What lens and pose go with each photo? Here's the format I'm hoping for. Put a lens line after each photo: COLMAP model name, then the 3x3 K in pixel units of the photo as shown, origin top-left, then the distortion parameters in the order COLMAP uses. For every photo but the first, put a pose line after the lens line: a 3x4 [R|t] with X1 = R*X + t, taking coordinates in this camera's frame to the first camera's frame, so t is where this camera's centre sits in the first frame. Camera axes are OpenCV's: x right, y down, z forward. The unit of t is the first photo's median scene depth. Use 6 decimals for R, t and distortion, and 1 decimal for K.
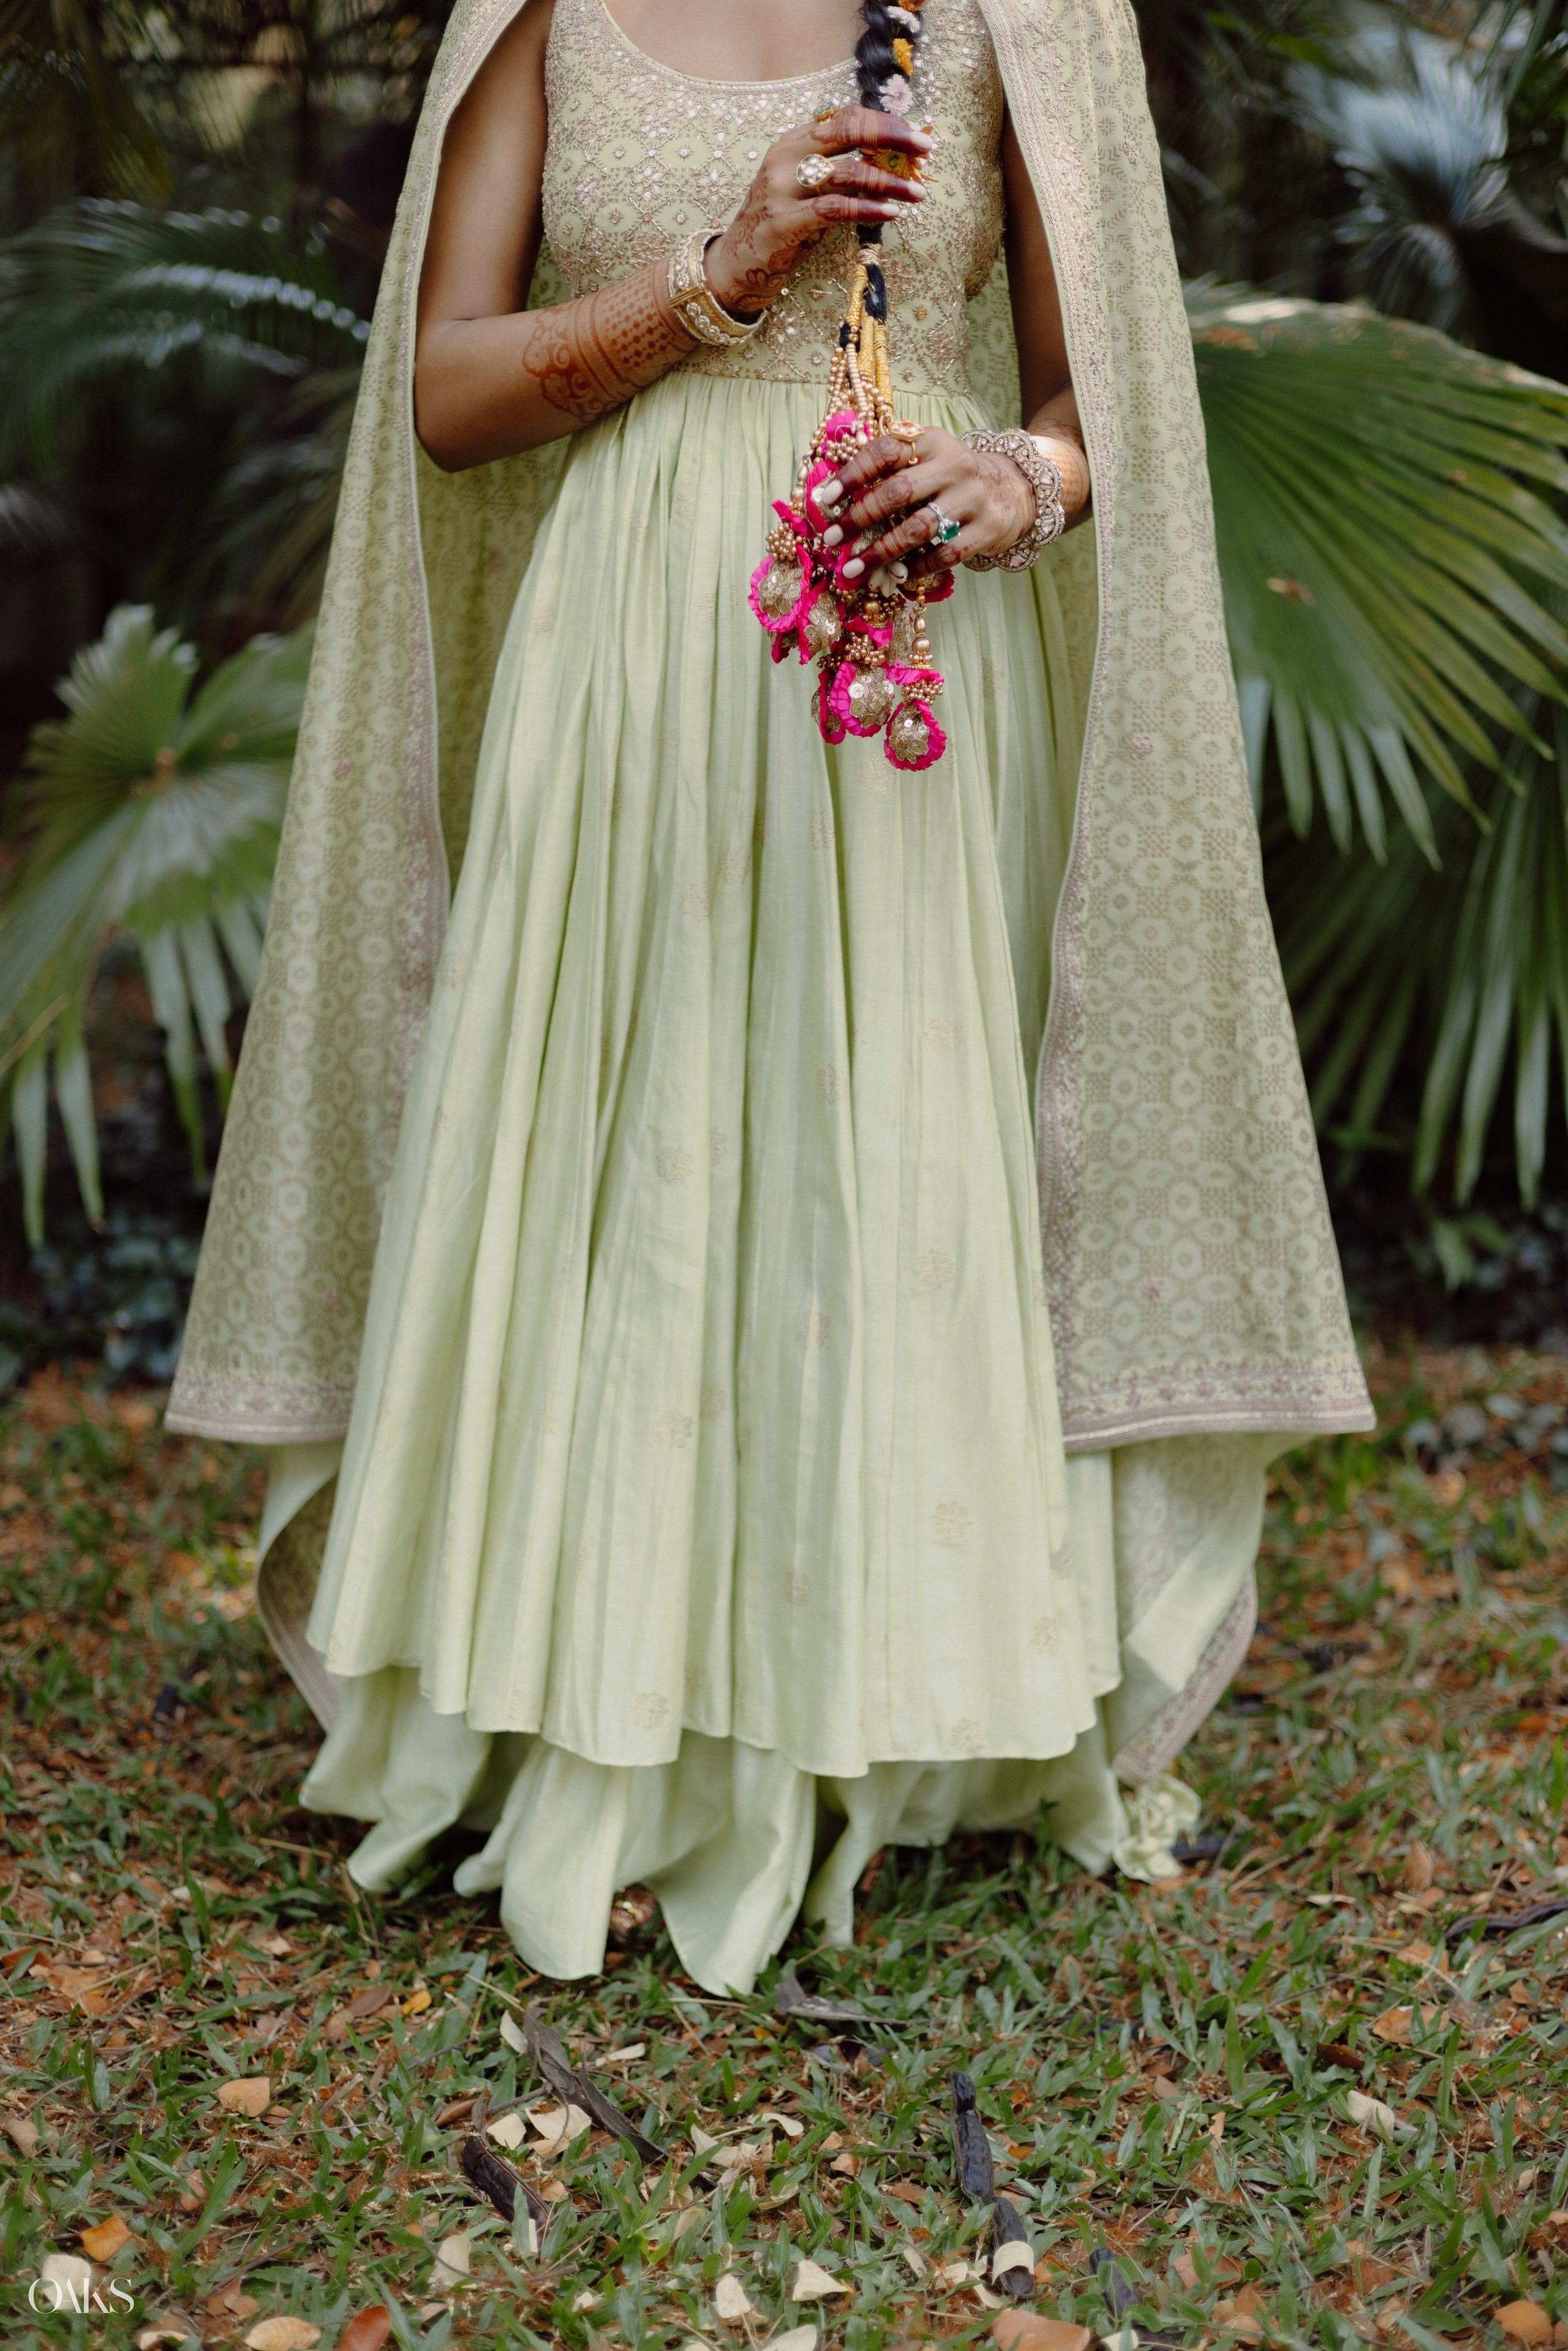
lens RADIAL K [[3476.2, 0, 784.0], [0, 3476.2, 1175.5], [0, 0, 1]] dist [0.372918, 0.010241]
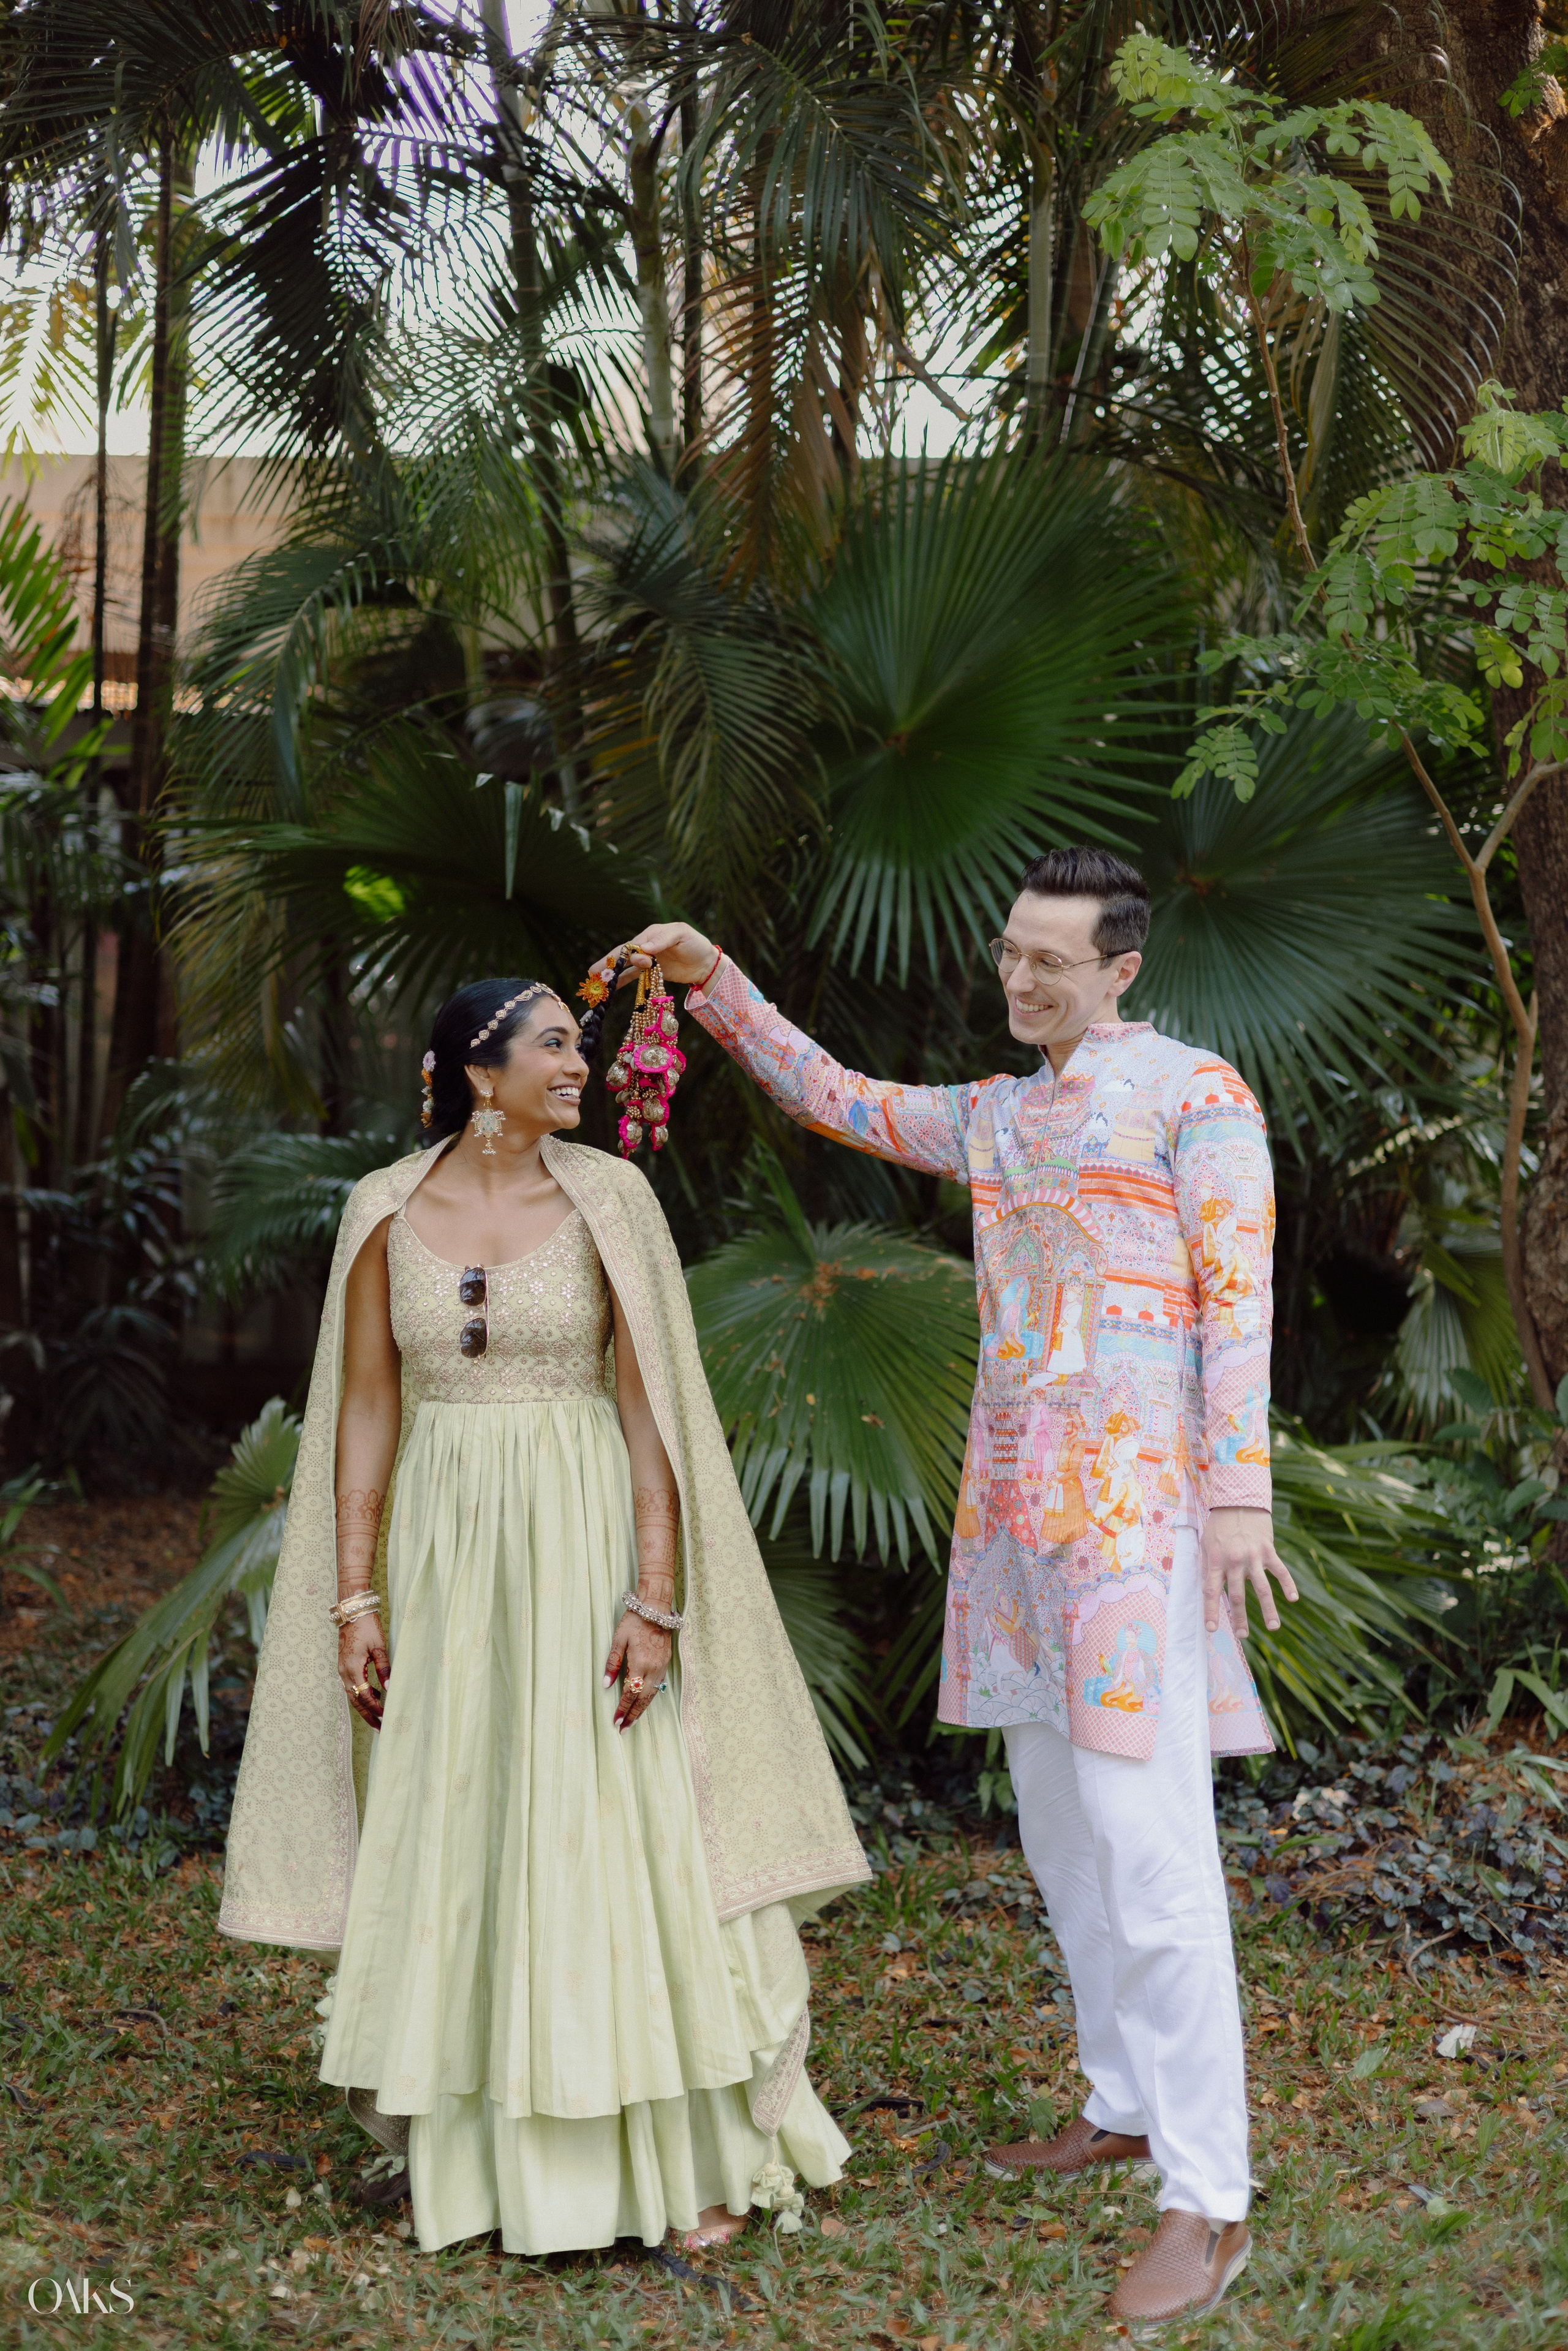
lens RADIAL K [[3536.6, 0, 784.0], [0, 3536.6, 1175.5], [0, 0, 1]] dist [0.393520, -0.753377]
pose [[0.996836, 0.001003, -0.079473, 0.301021], [-0.014301, 0.985864, -0.166935, 0.024468], [0.078182, 0.167544, 0.982760, -1.049748]]
